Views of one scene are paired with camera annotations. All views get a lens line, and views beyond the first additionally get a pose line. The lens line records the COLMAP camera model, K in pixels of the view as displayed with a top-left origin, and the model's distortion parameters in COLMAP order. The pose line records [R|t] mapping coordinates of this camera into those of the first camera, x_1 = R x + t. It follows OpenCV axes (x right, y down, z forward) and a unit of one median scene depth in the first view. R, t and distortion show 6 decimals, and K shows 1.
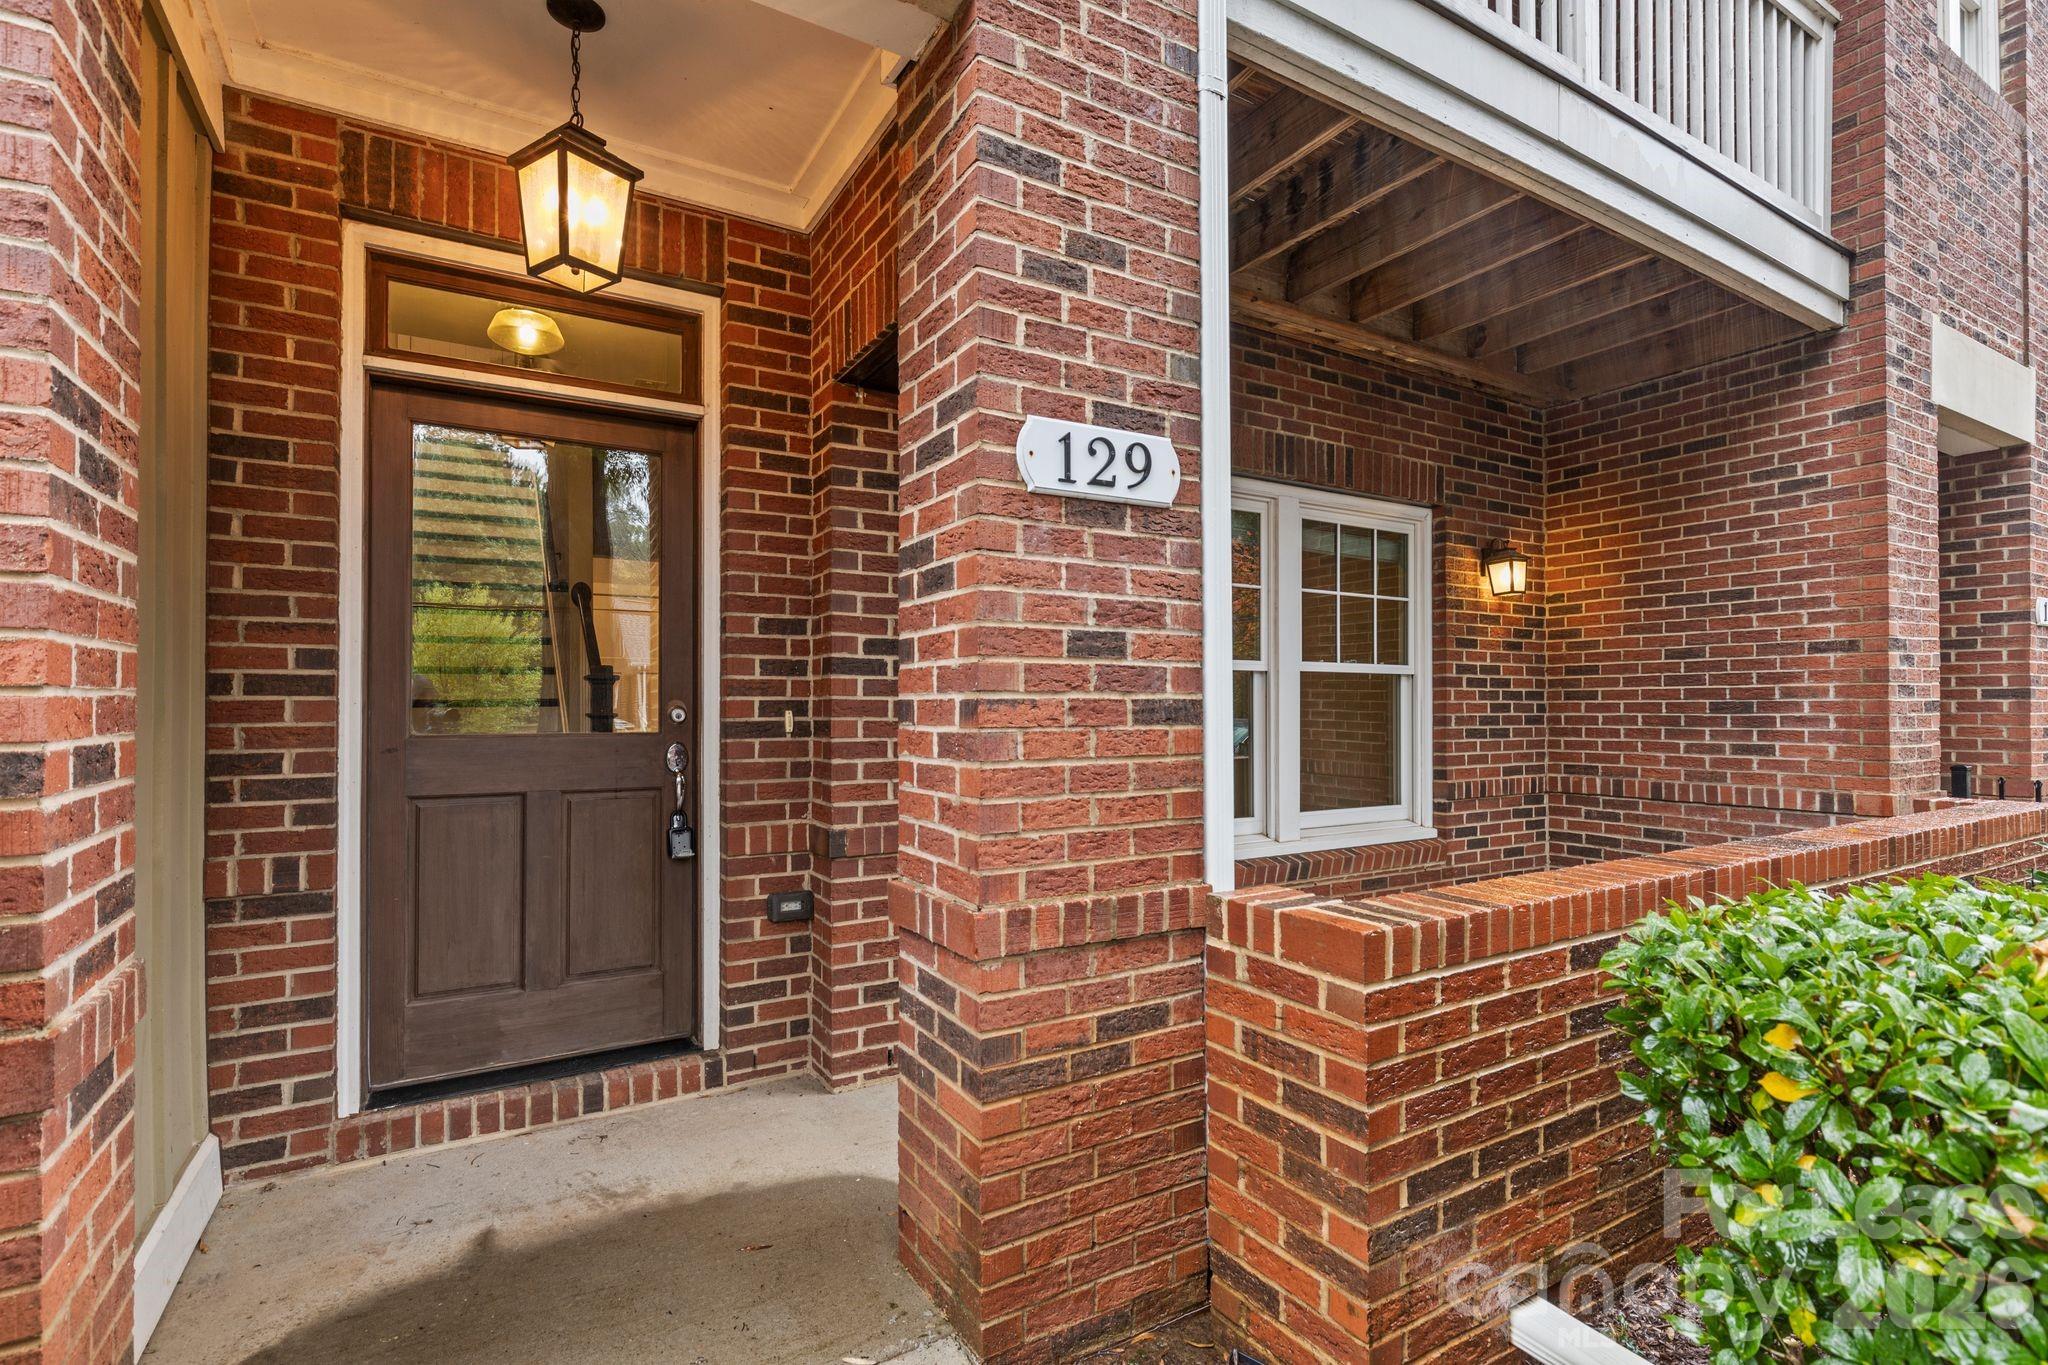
lens RADIAL K [[948.8, 0, 1026.8], [0, 948.8, 696.7], [0, 0, 1]] dist [-0.000135, -0.000406]
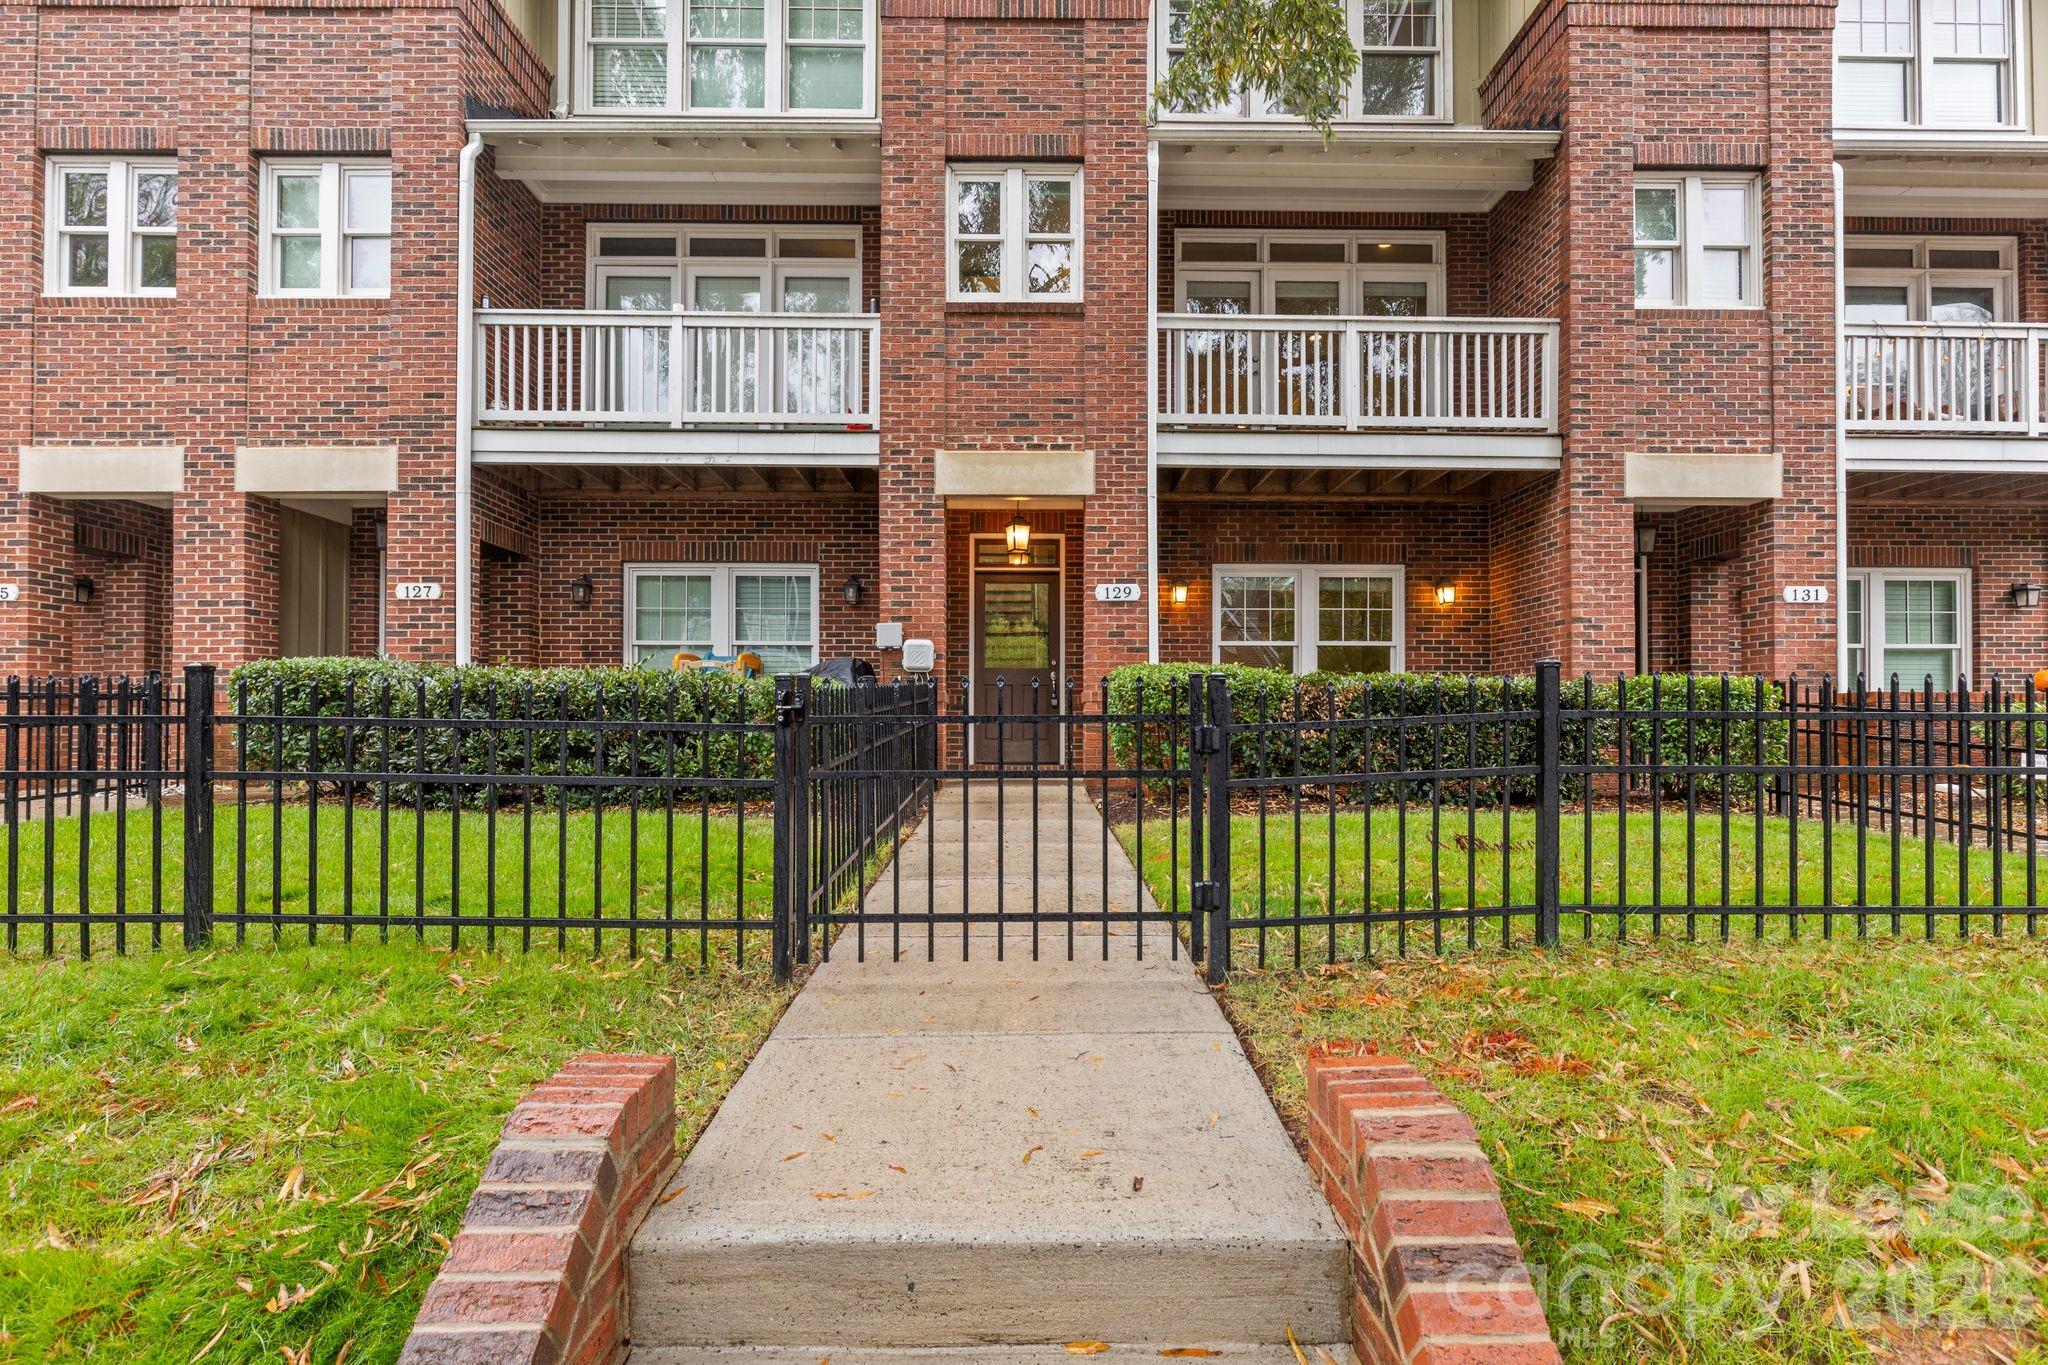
lens RADIAL K [[948.8, 0, 1024.0], [0, 948.8, 691.6], [0, 0, 1]] dist [-0.000135, -0.000406]
pose [[0.860807, -0.011898, -0.508792, 1.385739], [0.001439, 0.999780, -0.020946, 0.215826], [0.508929, 0.017299, 0.860635, -2.137739]]
